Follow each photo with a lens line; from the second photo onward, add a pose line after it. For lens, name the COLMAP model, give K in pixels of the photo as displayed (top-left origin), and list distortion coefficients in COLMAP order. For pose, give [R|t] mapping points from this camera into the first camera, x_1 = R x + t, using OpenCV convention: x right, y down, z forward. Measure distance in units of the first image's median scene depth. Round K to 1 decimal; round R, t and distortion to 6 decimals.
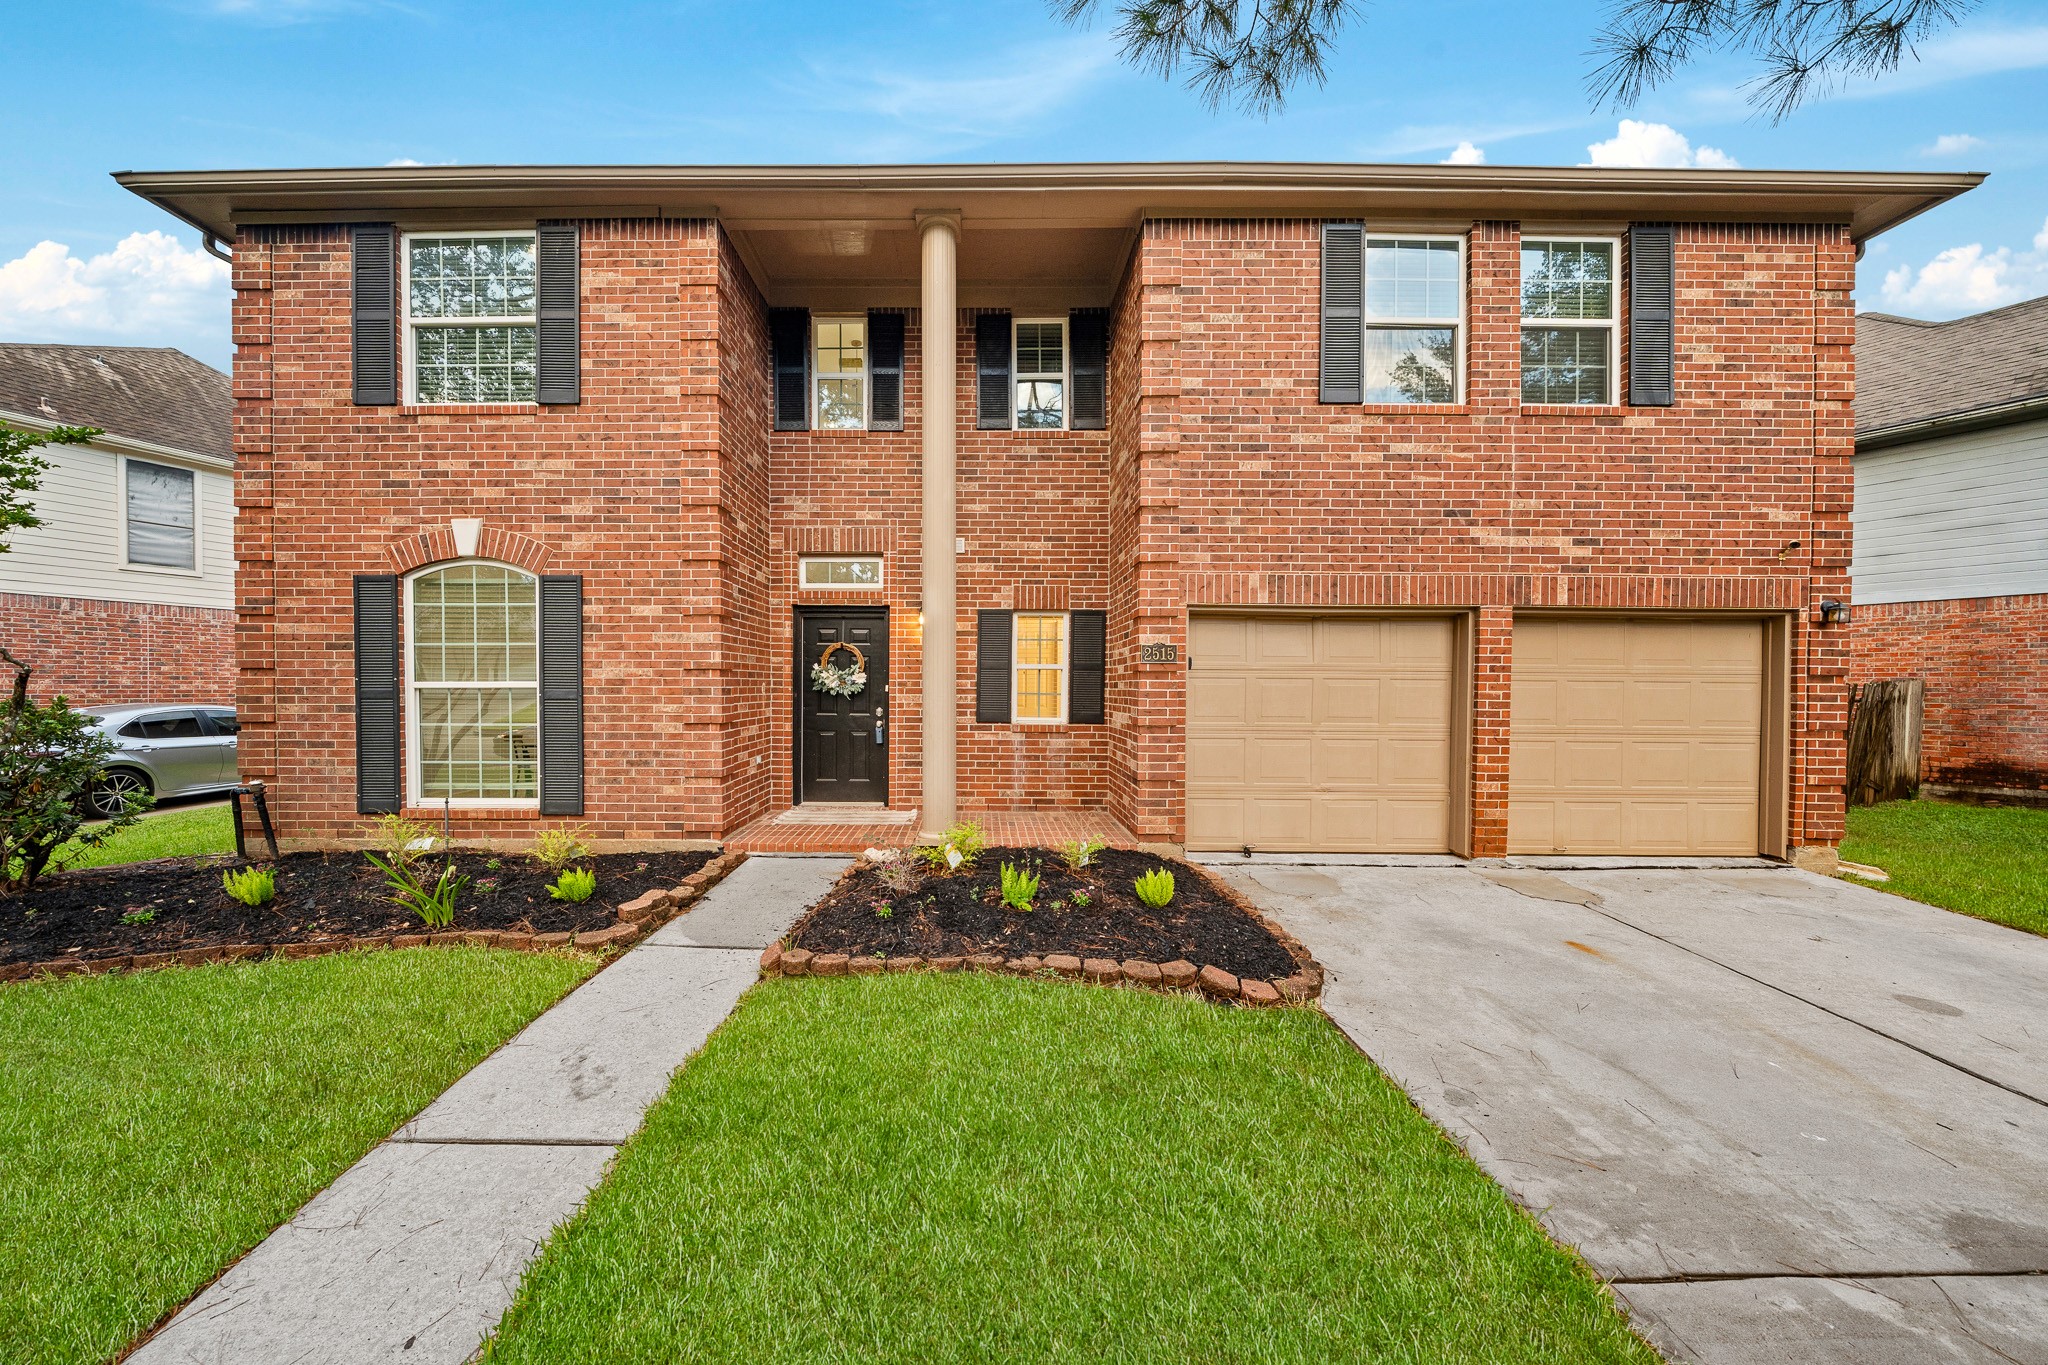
lens RADIAL K [[699.5, 0, 1018.8], [0, 699.5, 693.5], [0, 0, 1]] dist [-0.007008, -0.000073]
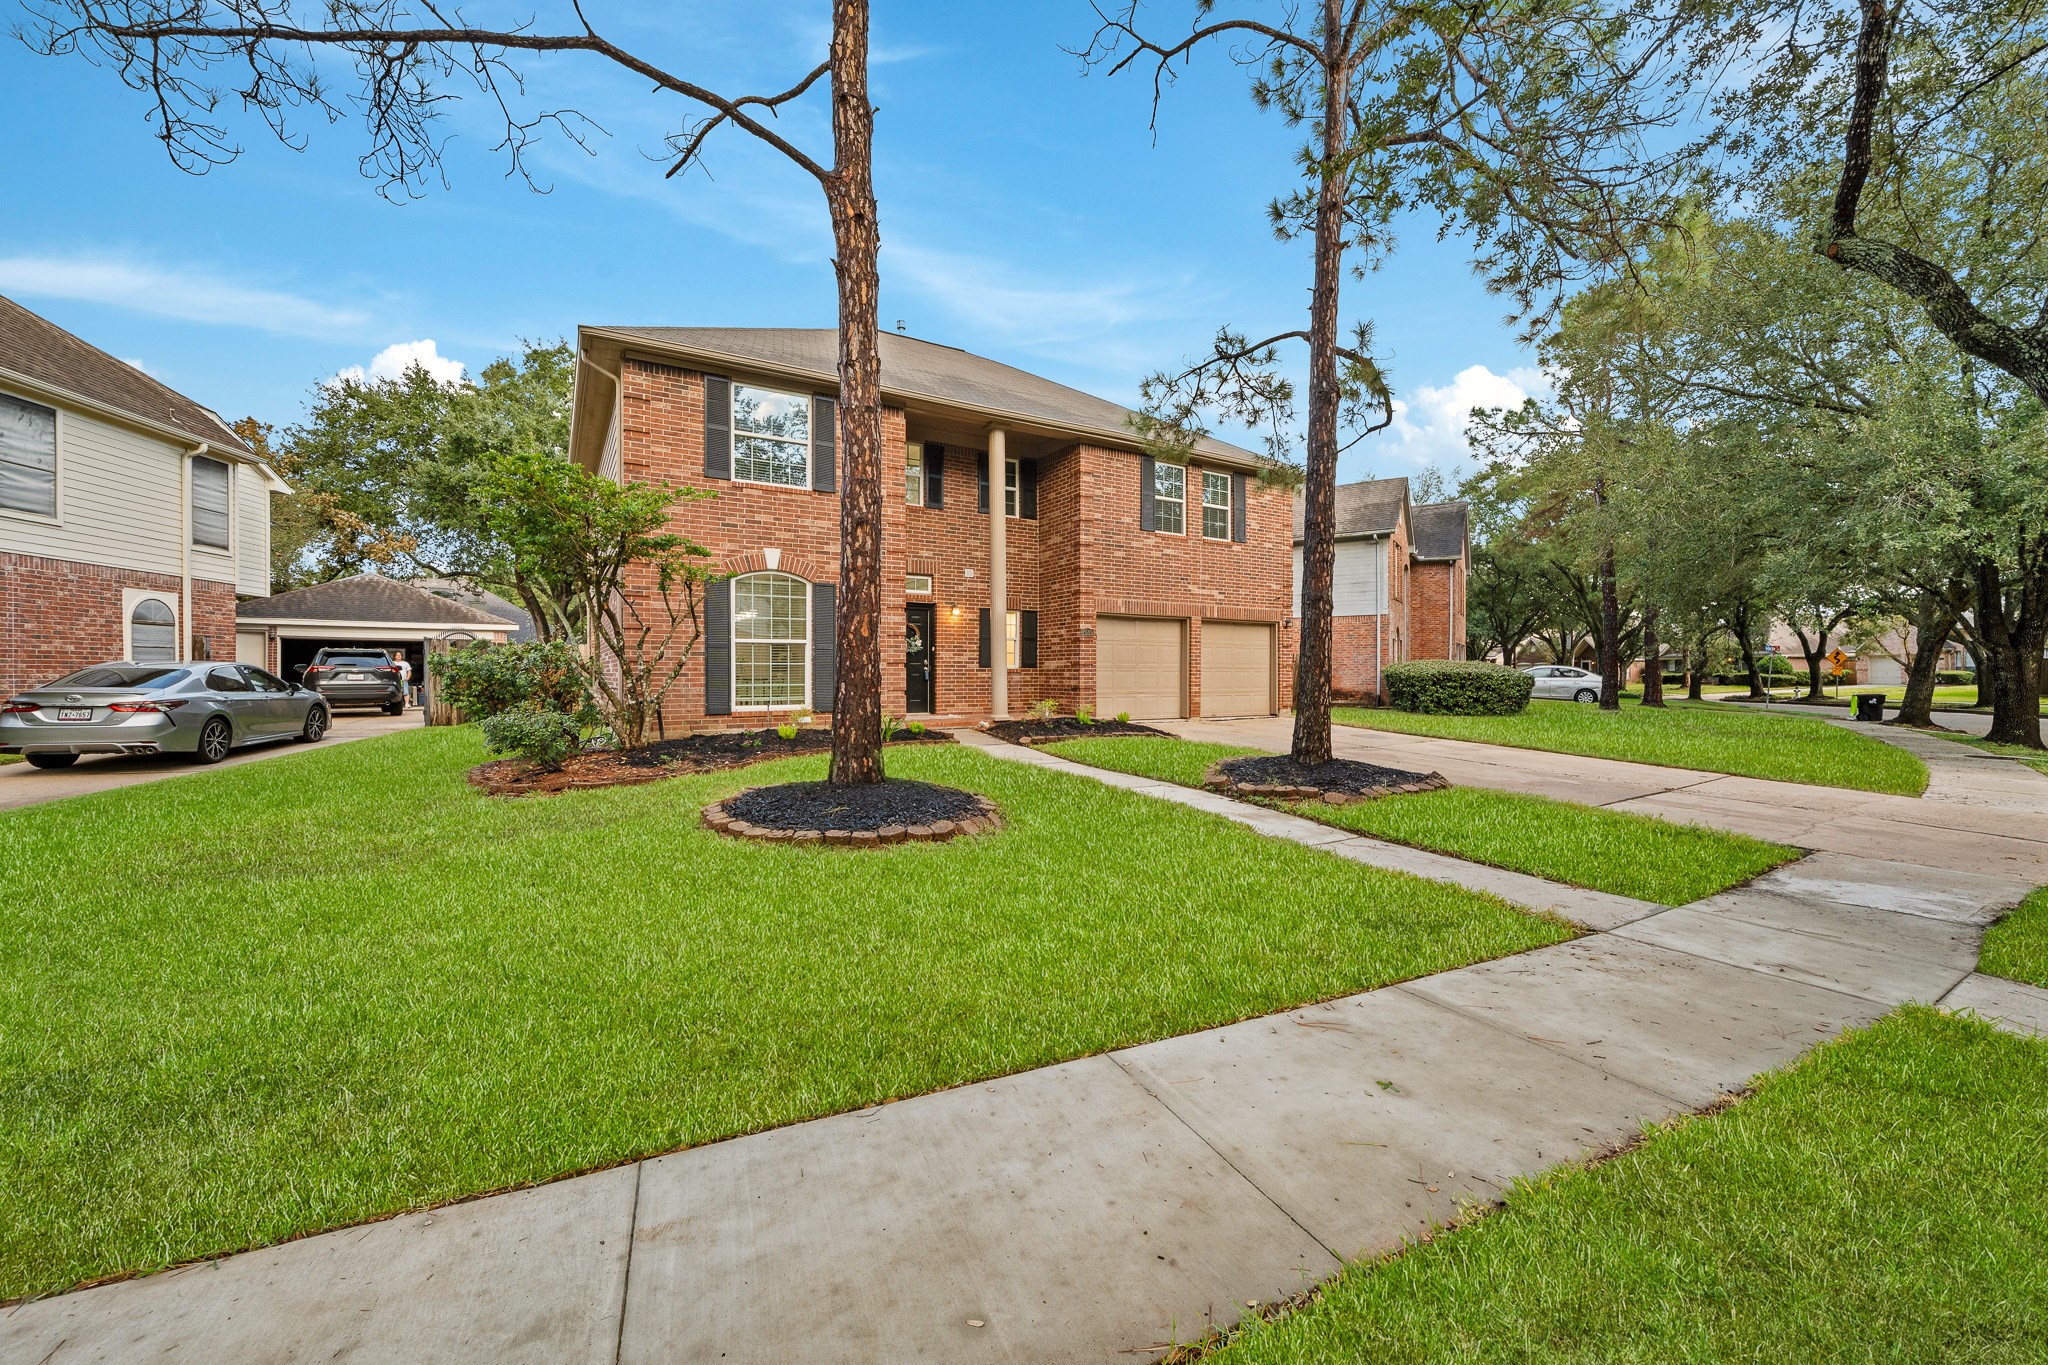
lens RADIAL K [[747.2, 0, 1022.6], [0, 747.2, 670.3], [0, 0, 1]] dist [-0.000073, -0.000175]
pose [[0.857792, -0.002822, 0.513989, -1.226643], [0.010602, 0.999869, -0.012204, 0.092902], [-0.513887, 0.015918, 0.857710, -0.976276]]
